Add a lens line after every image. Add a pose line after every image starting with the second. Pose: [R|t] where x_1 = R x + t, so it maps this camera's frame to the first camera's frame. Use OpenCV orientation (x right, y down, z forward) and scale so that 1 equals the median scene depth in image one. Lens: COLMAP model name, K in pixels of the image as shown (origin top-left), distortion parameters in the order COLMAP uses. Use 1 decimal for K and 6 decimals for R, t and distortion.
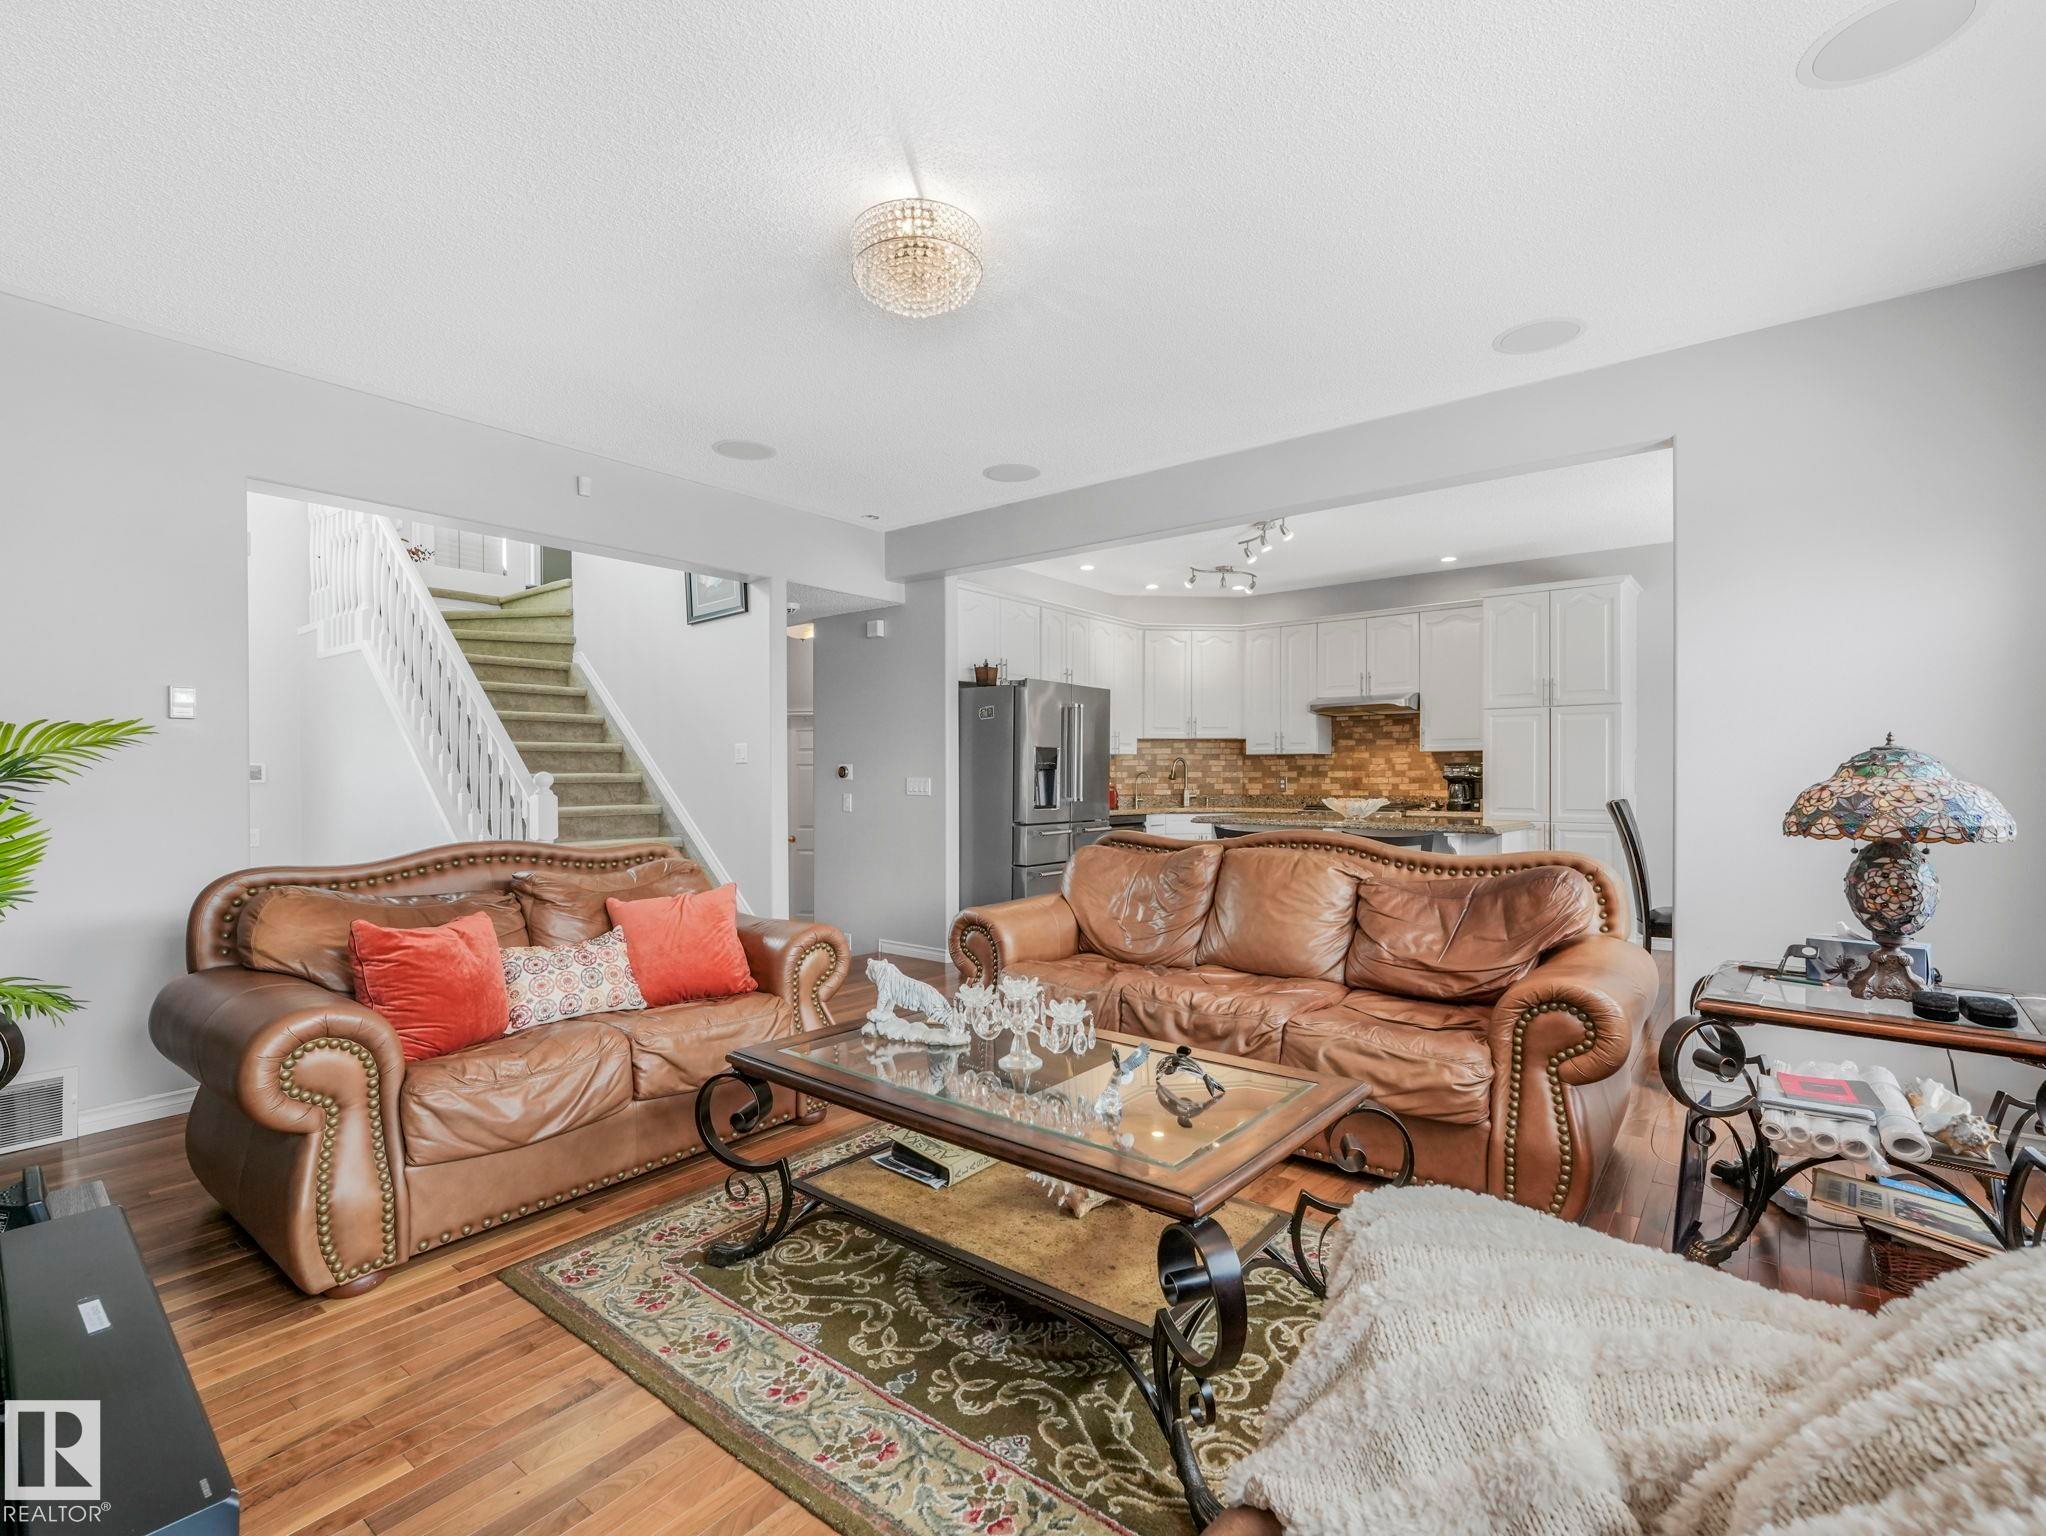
lens RADIAL K [[958.9, 0, 992.2], [0, 958.9, 780.1], [0, 0, 1]] dist [-0.001020, -0.000109]
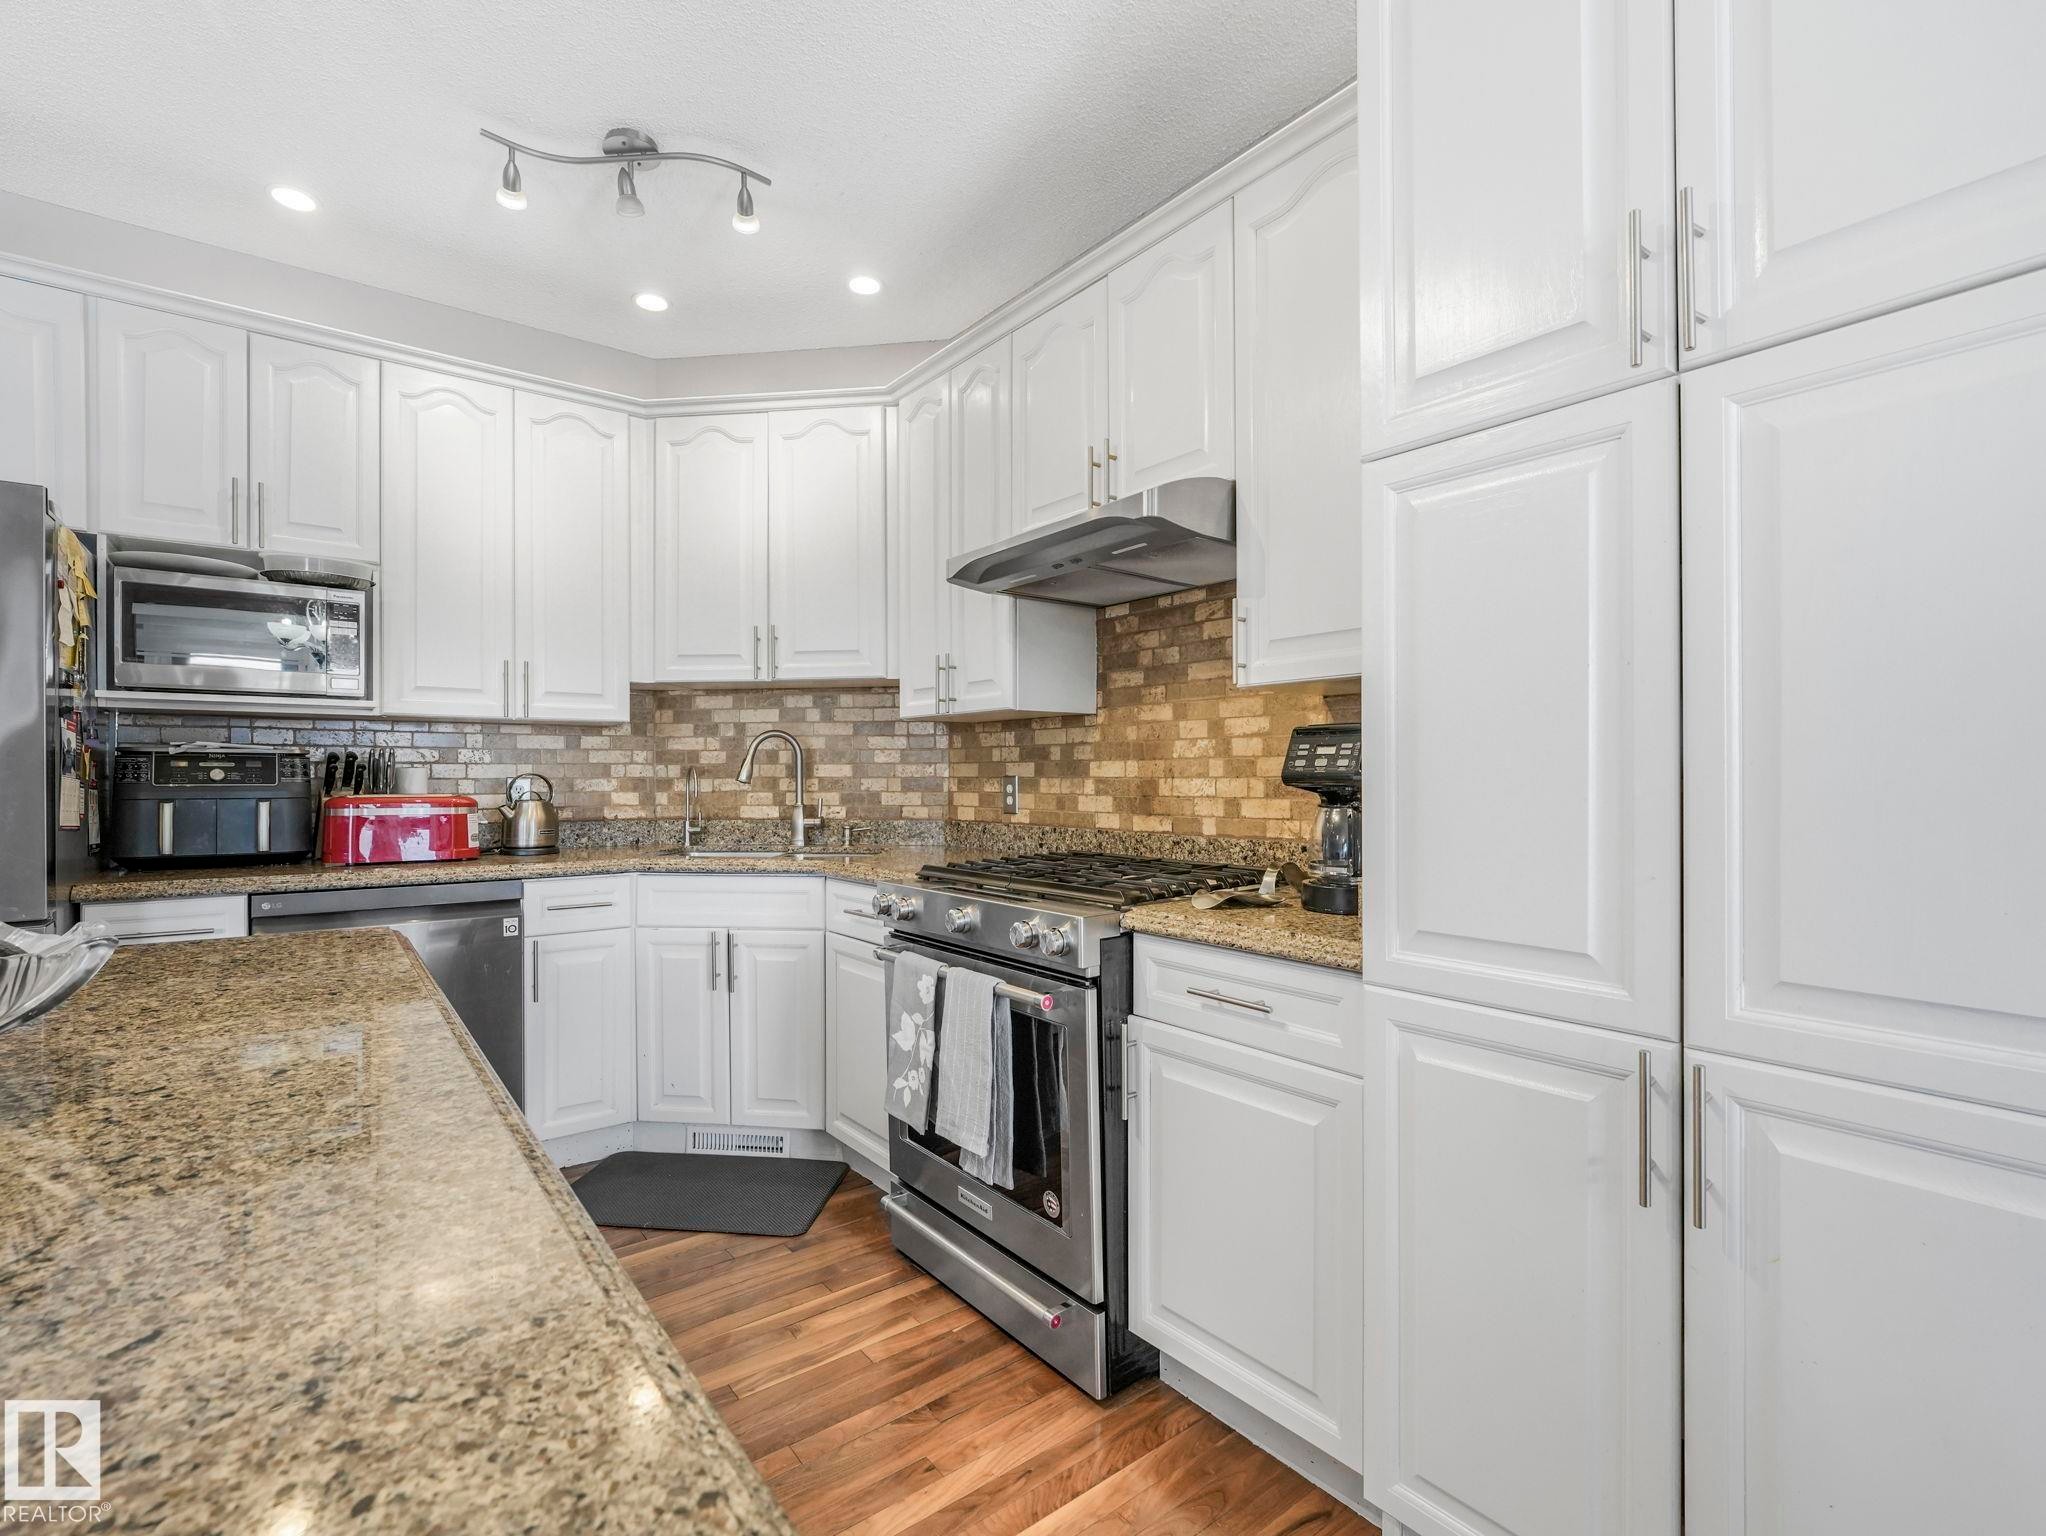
lens RADIAL K [[945.4, 0, 1021.2], [0, 945.4, 774.8], [0, 0, 1]] dist [-0.005023, -0.000464]
pose [[0.975661, -0.000720, -0.219281, 0.409345], [0.000326, 0.999998, -0.001830, -0.003498], [0.219282, 0.001714, 0.975660, 0.657132]]
